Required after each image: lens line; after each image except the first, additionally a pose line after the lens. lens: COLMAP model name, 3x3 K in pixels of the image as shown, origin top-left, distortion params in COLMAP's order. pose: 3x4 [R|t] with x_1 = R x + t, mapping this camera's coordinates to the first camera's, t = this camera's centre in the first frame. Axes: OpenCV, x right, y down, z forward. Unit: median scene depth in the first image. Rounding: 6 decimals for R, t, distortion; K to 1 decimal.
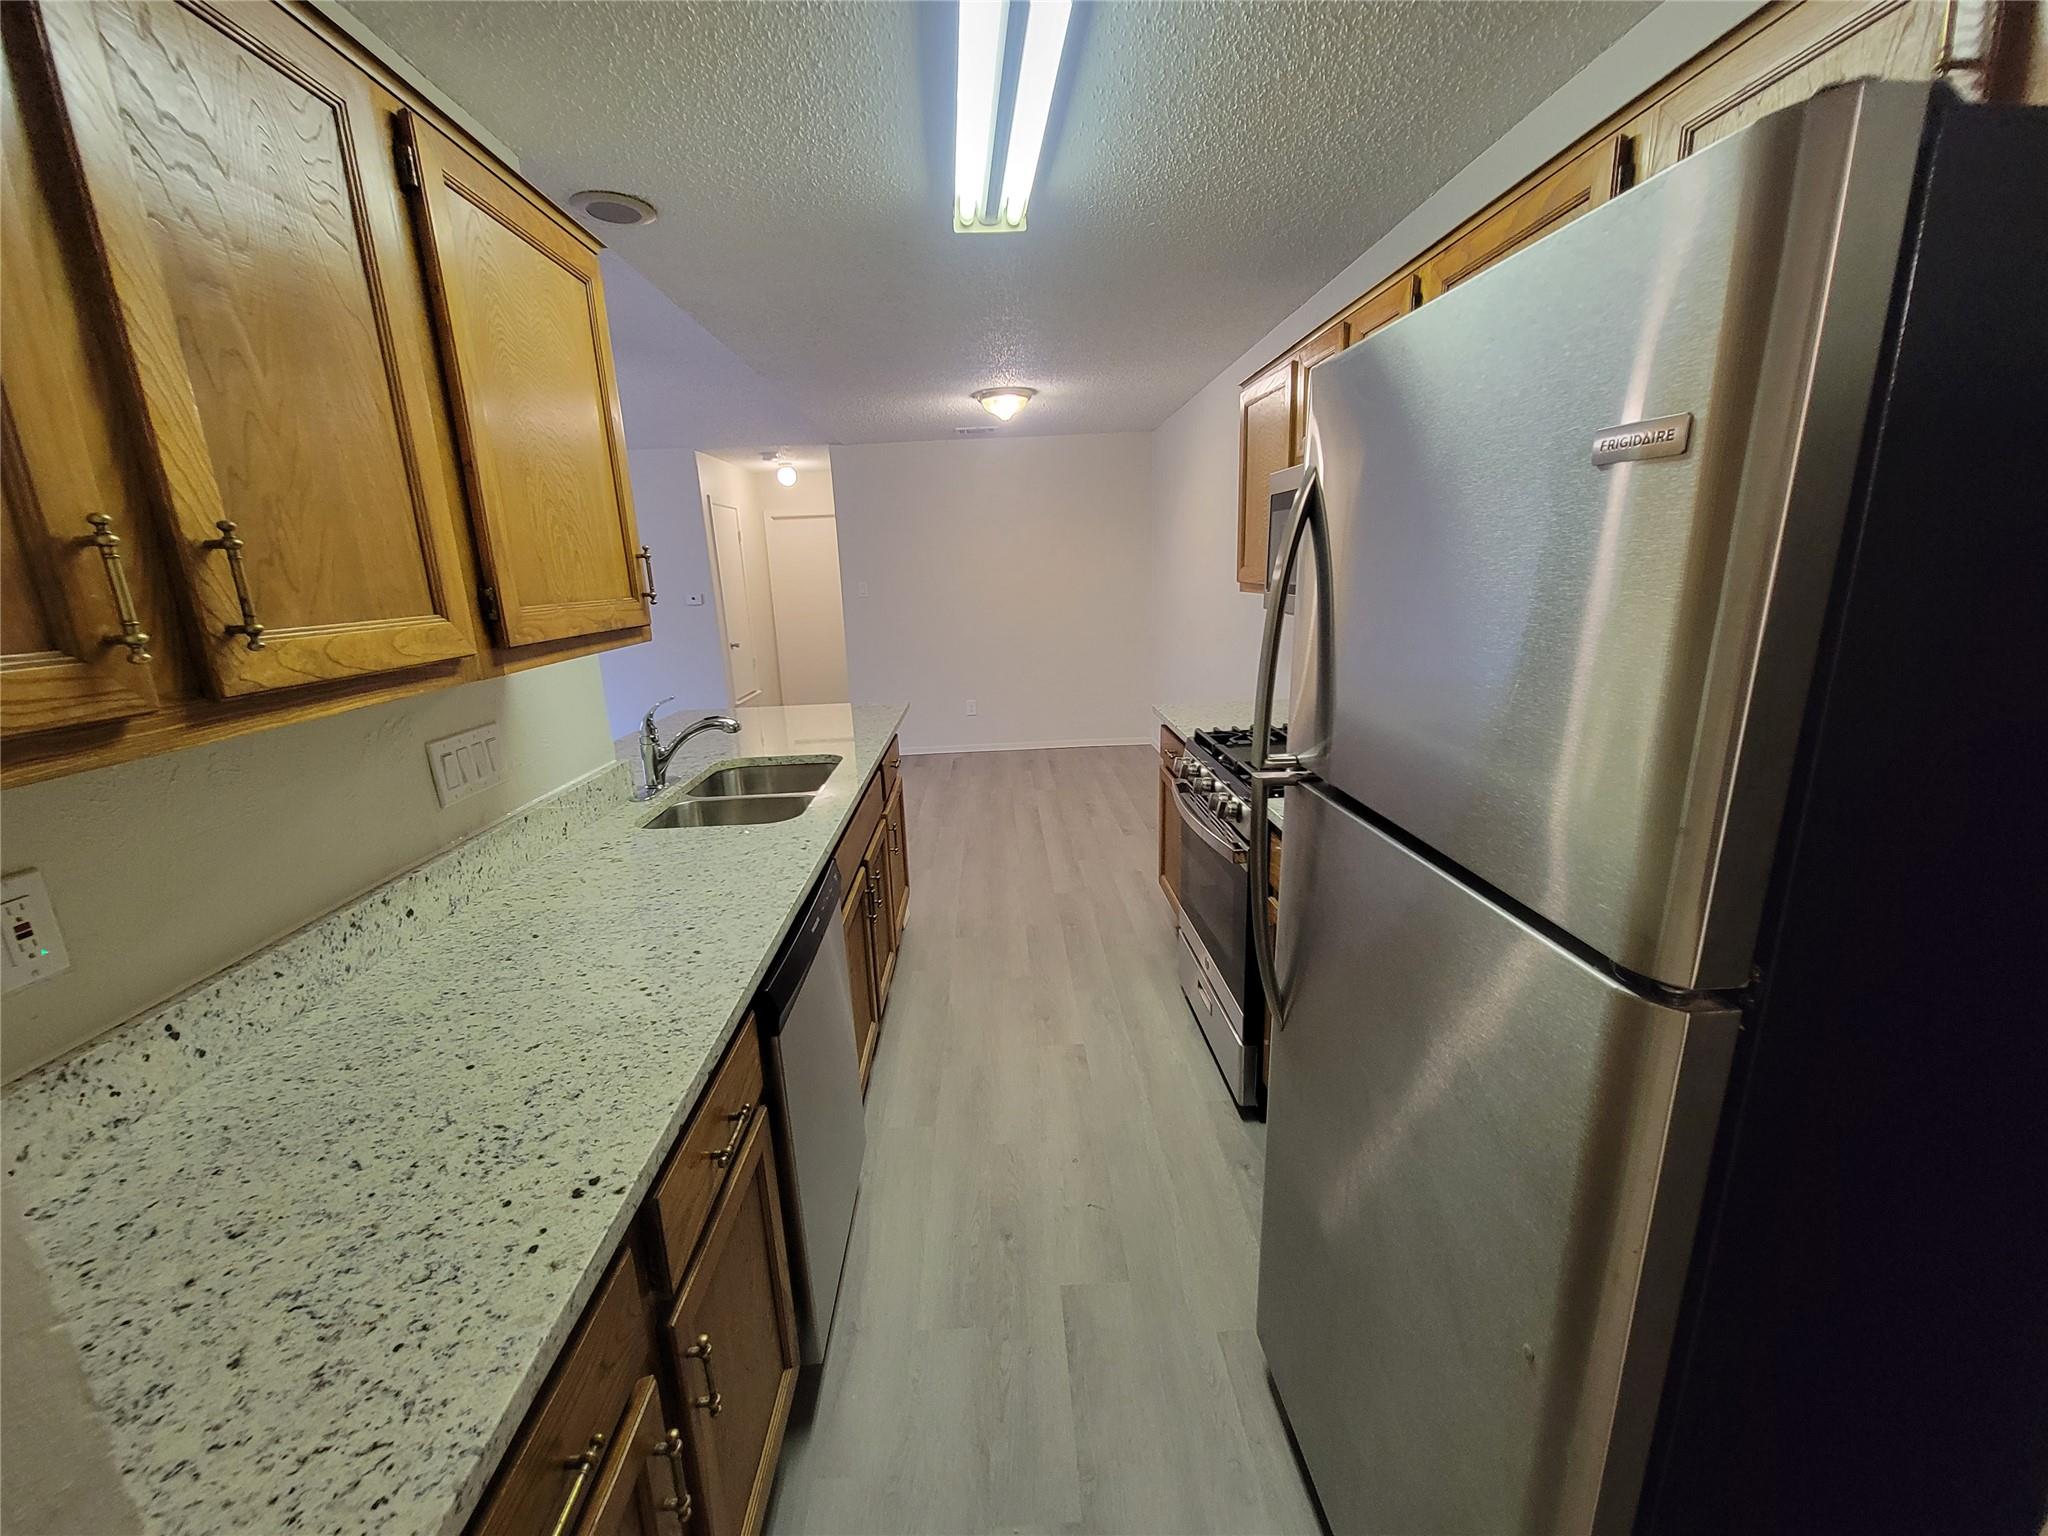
lens RADIAL K [[830.1, 0, 1031.0], [0, 830.1, 766.0], [0, 0, 1]] dist [-0.001306, -0.000142]
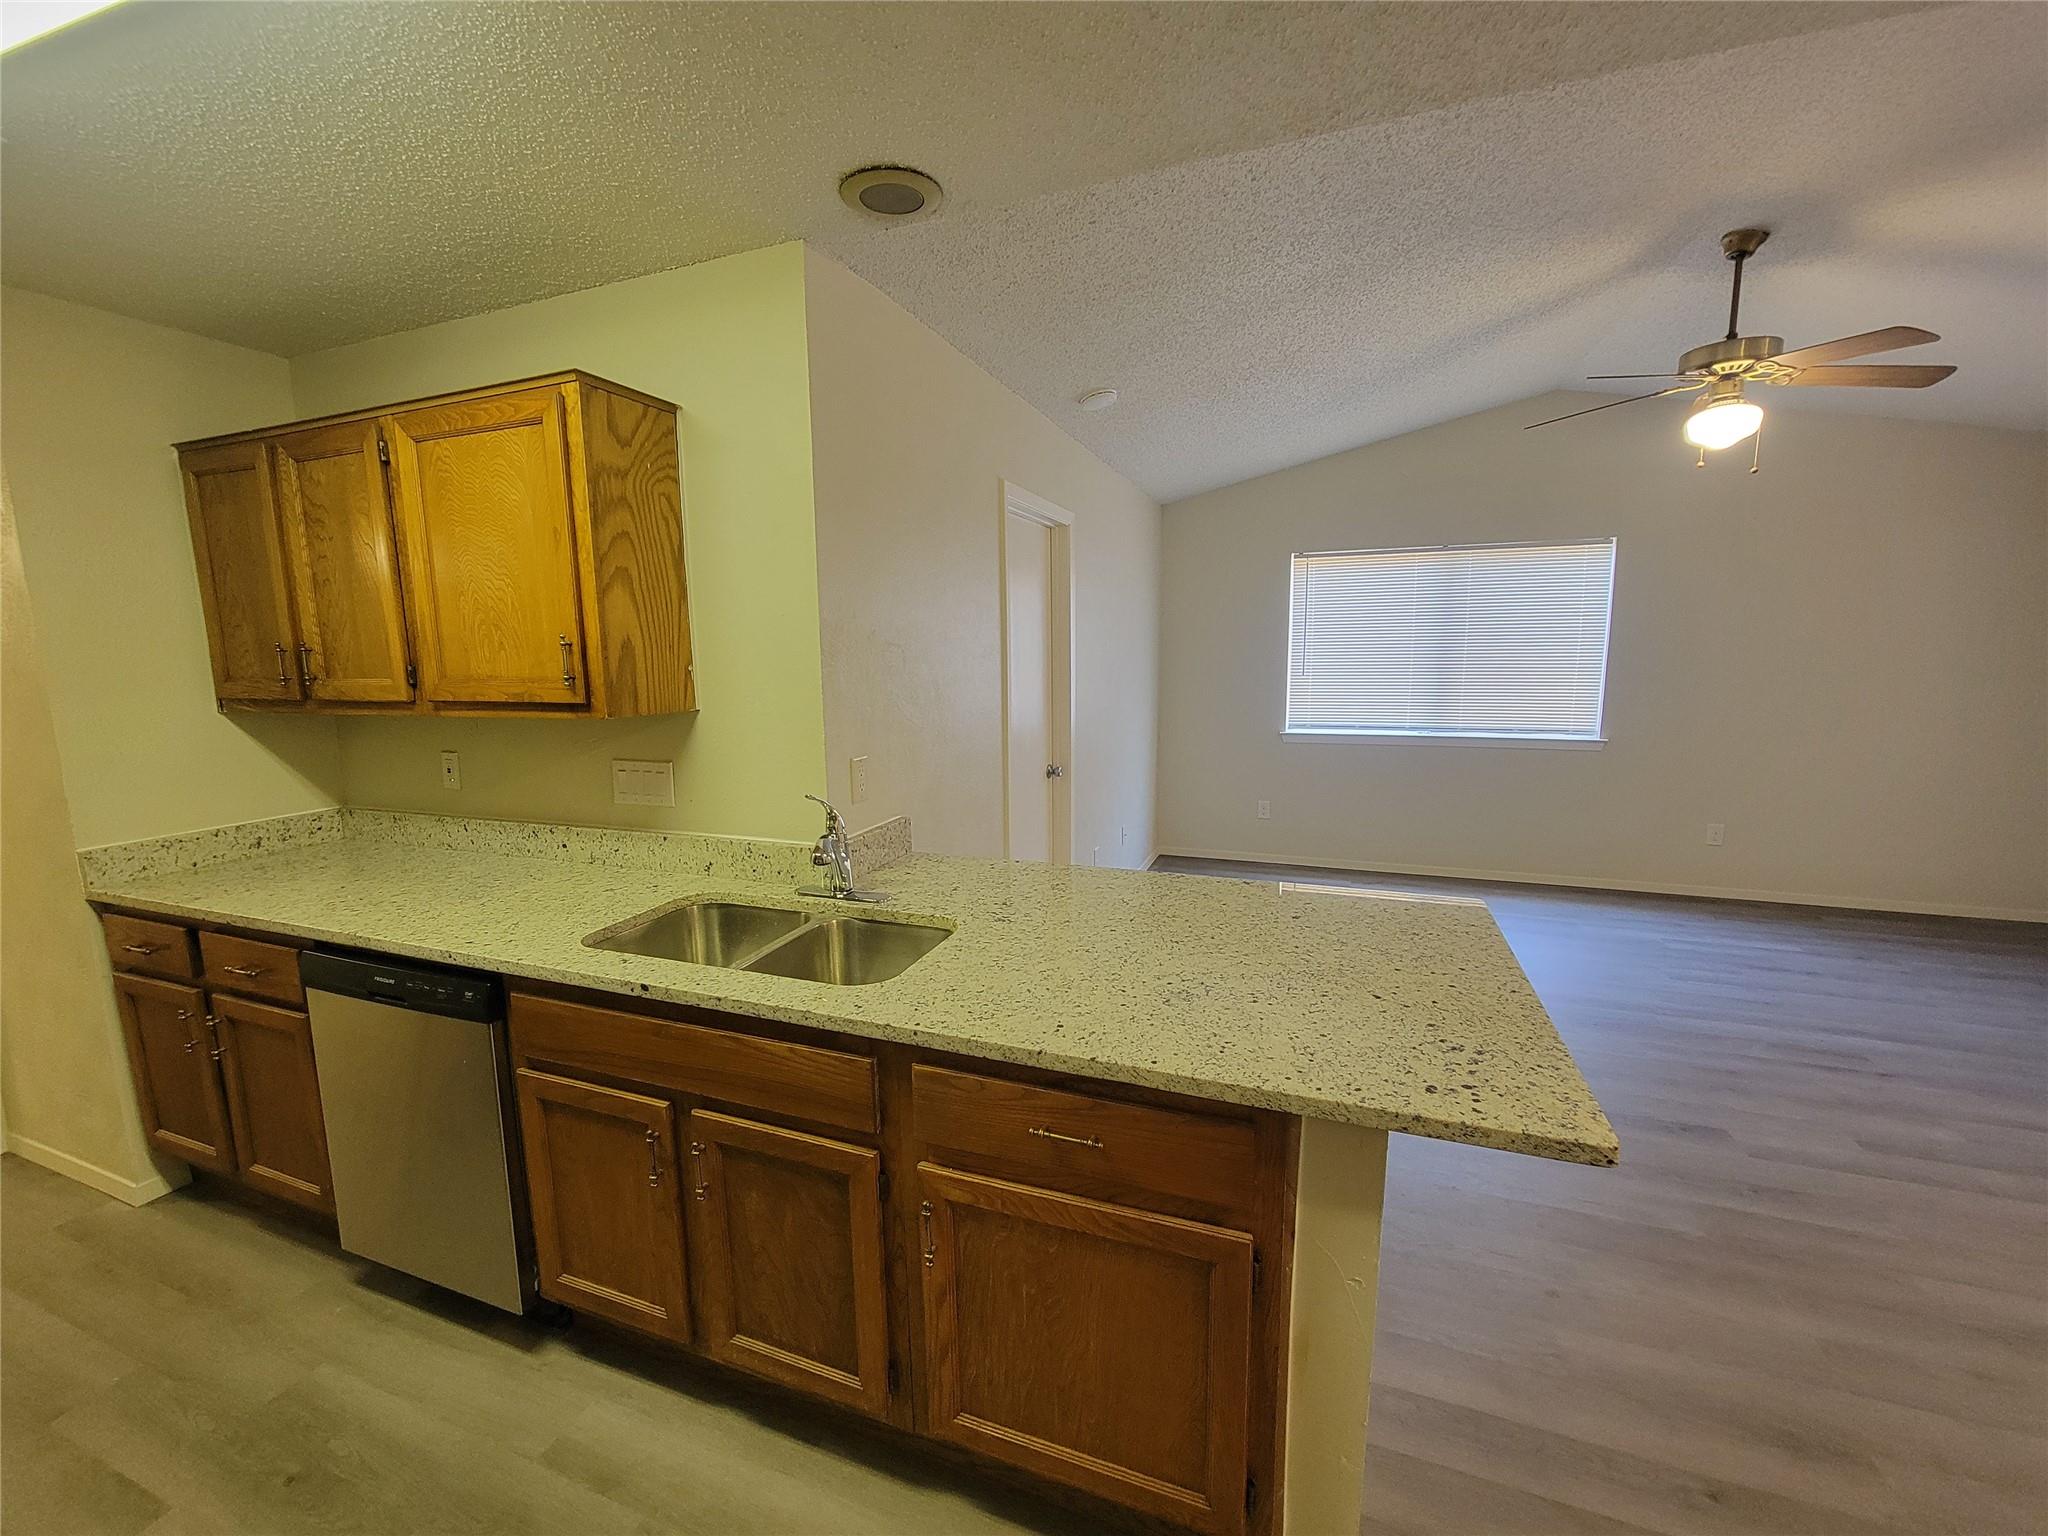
lens RADIAL K [[830.1, 0, 1018.7], [0, 830.1, 769.6], [0, 0, 1]] dist [-0.001306, -0.000142]
pose [[-0.404255, 0.173073, -0.898122, 0.260738], [-0.188156, 0.945196, 0.266836, -0.404764], [0.895084, 0.276856, -0.349535, 1.589878]]
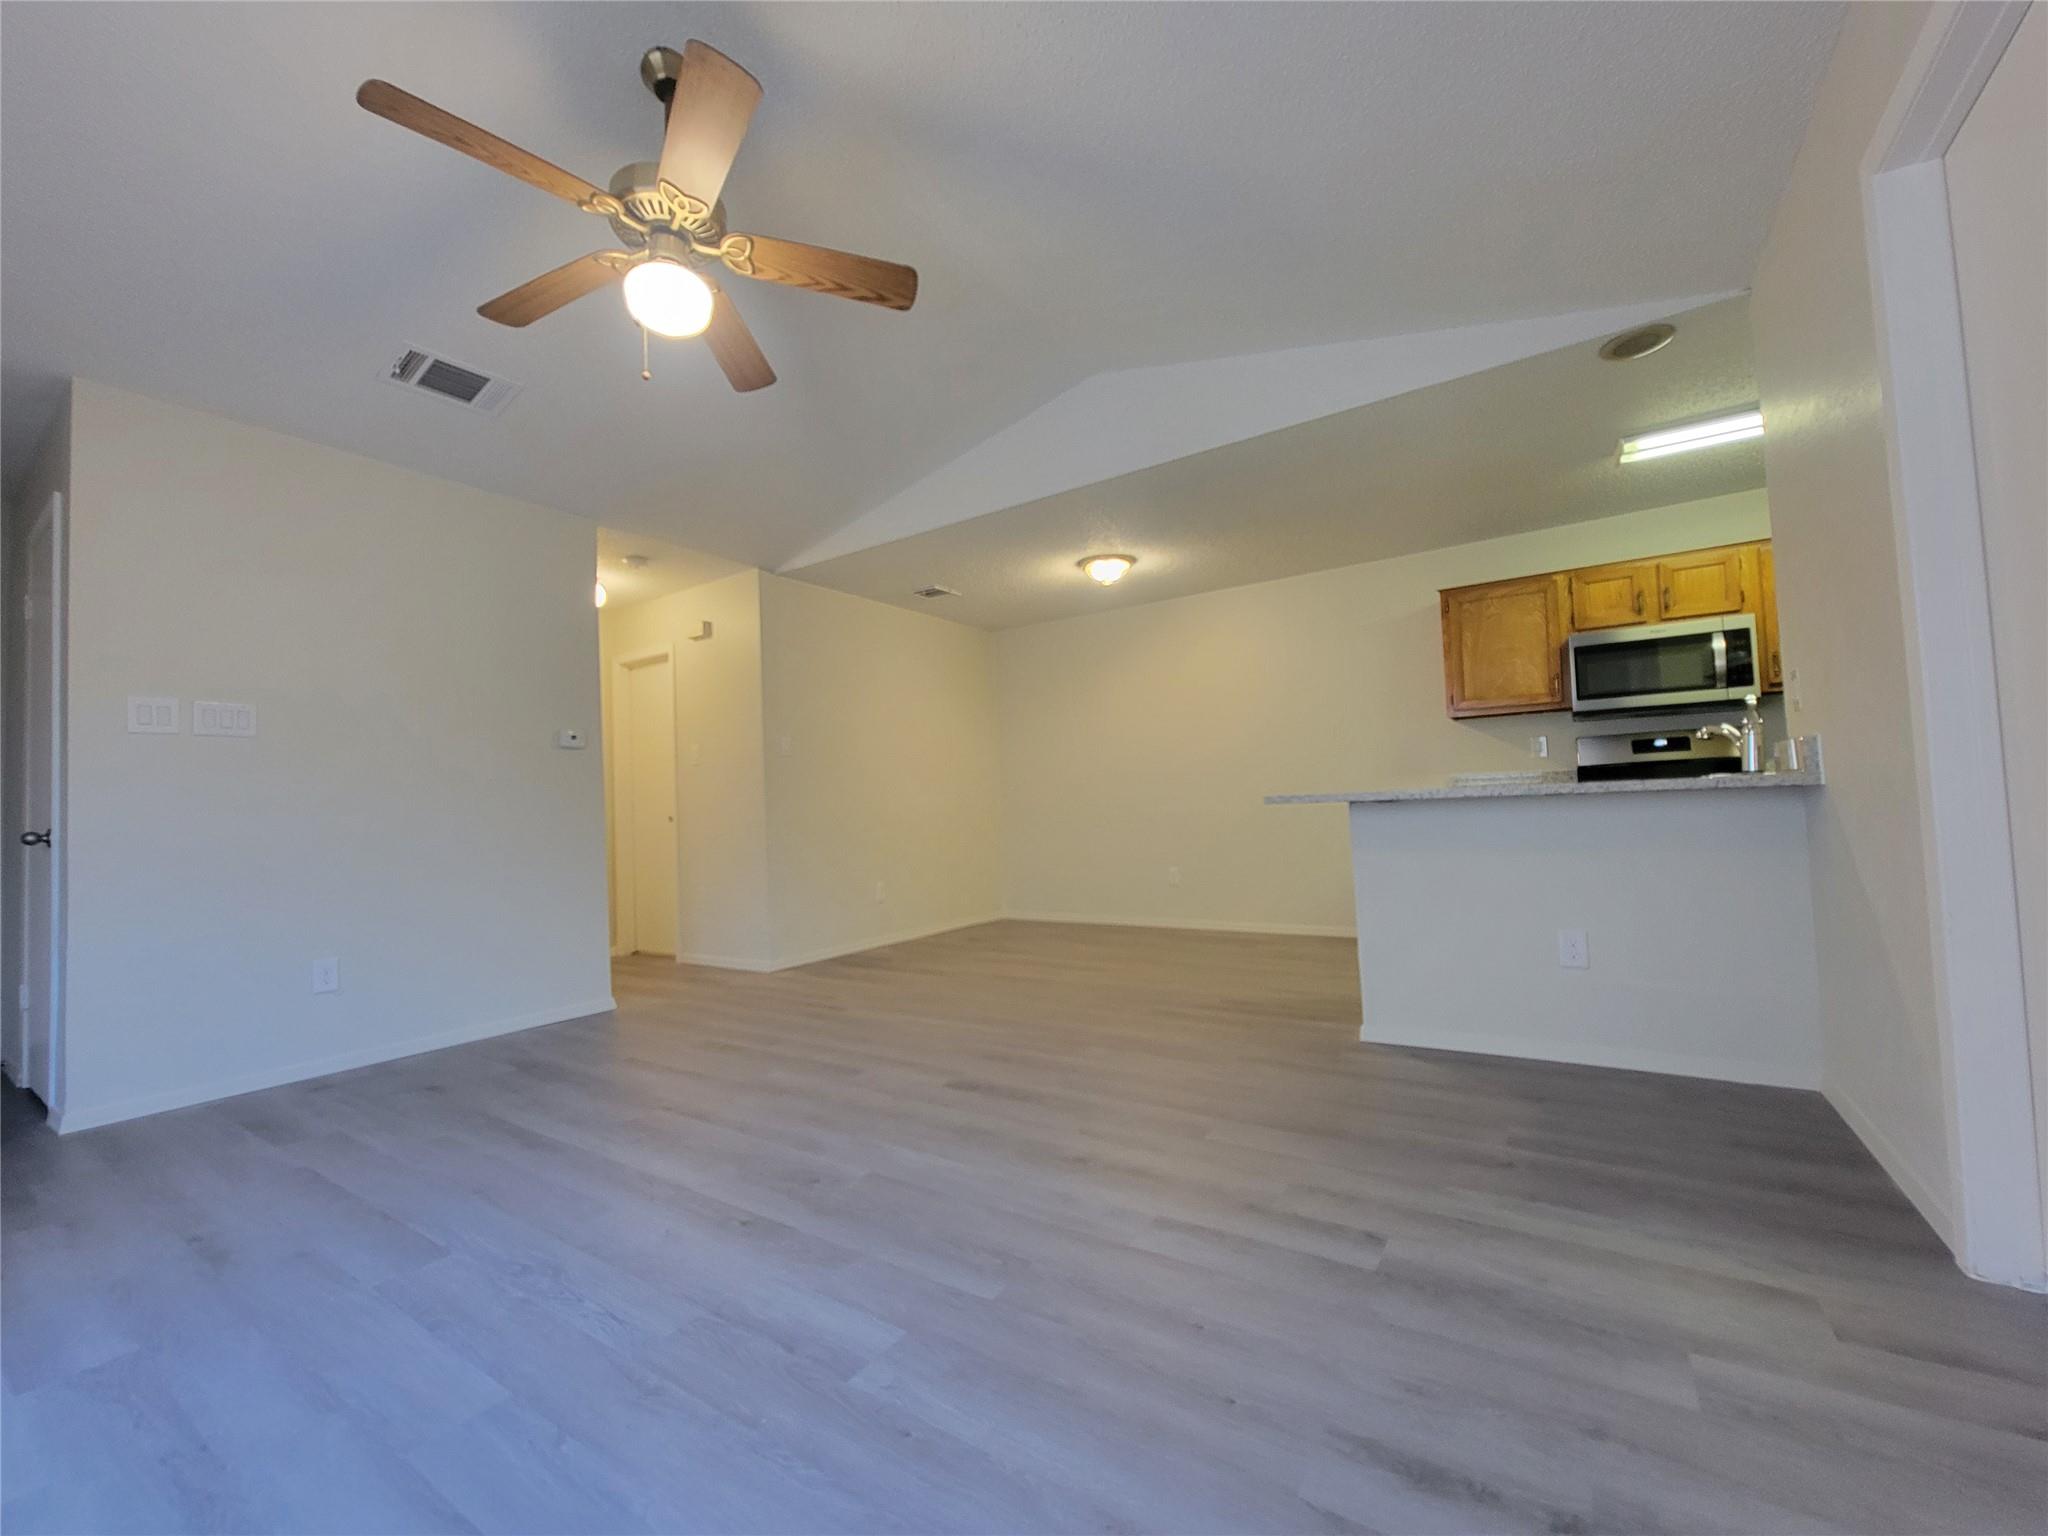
lens RADIAL K [[830.1, 0, 1025.4], [0, 830.1, 771.6], [0, 0, 1]] dist [-0.001306, -0.000142]
pose [[0.609038, 0.039425, 0.792161, -2.154643], [0.208207, 0.955789, -0.207645, 0.046913], [-0.765325, 0.291397, 0.573903, 1.210215]]
